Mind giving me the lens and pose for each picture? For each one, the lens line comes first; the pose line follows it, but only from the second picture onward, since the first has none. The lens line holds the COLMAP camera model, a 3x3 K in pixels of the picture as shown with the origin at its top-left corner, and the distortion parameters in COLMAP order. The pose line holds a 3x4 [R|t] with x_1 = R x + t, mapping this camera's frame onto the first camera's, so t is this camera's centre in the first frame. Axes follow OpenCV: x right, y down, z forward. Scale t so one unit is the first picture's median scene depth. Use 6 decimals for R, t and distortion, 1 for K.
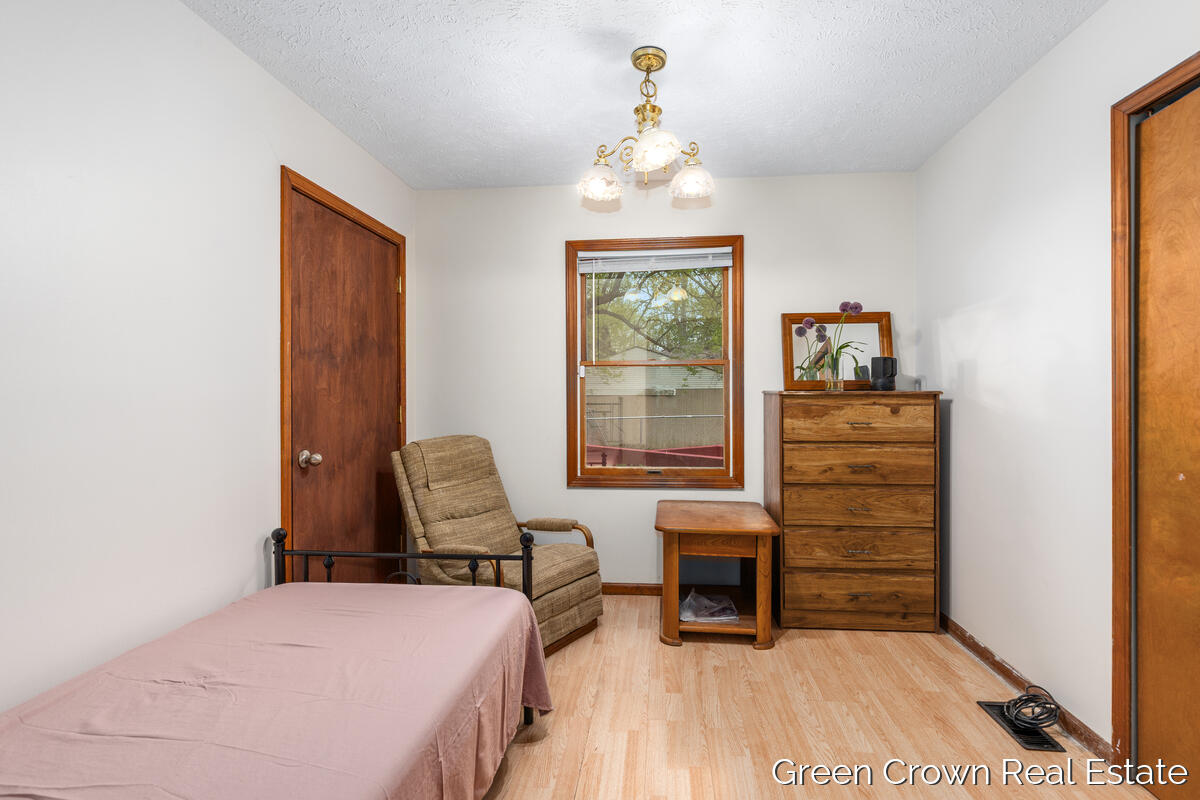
lens RADIAL K [[545.3, 0, 614.8], [0, 545.3, 396.5], [0, 0, 1]] dist [-0.000263, -0.000187]
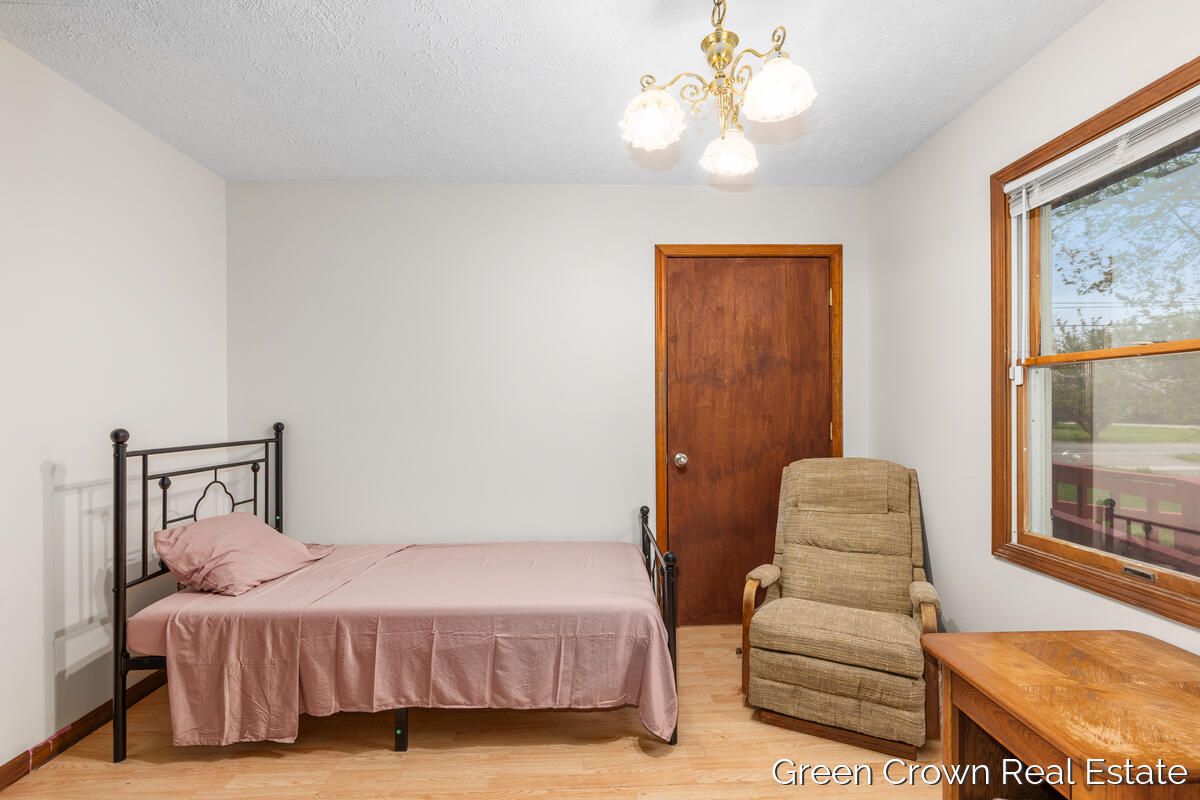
lens RADIAL K [[548.4, 0, 599.2], [0, 548.4, 412.8], [0, 0, 1]] dist [-0.000532, -0.000162]
pose [[0.121430, 0.014314, -0.992497, 0.639605], [-0.001131, 0.999897, 0.014283, -0.015876], [0.992599, -0.000611, 0.121434, 0.582568]]
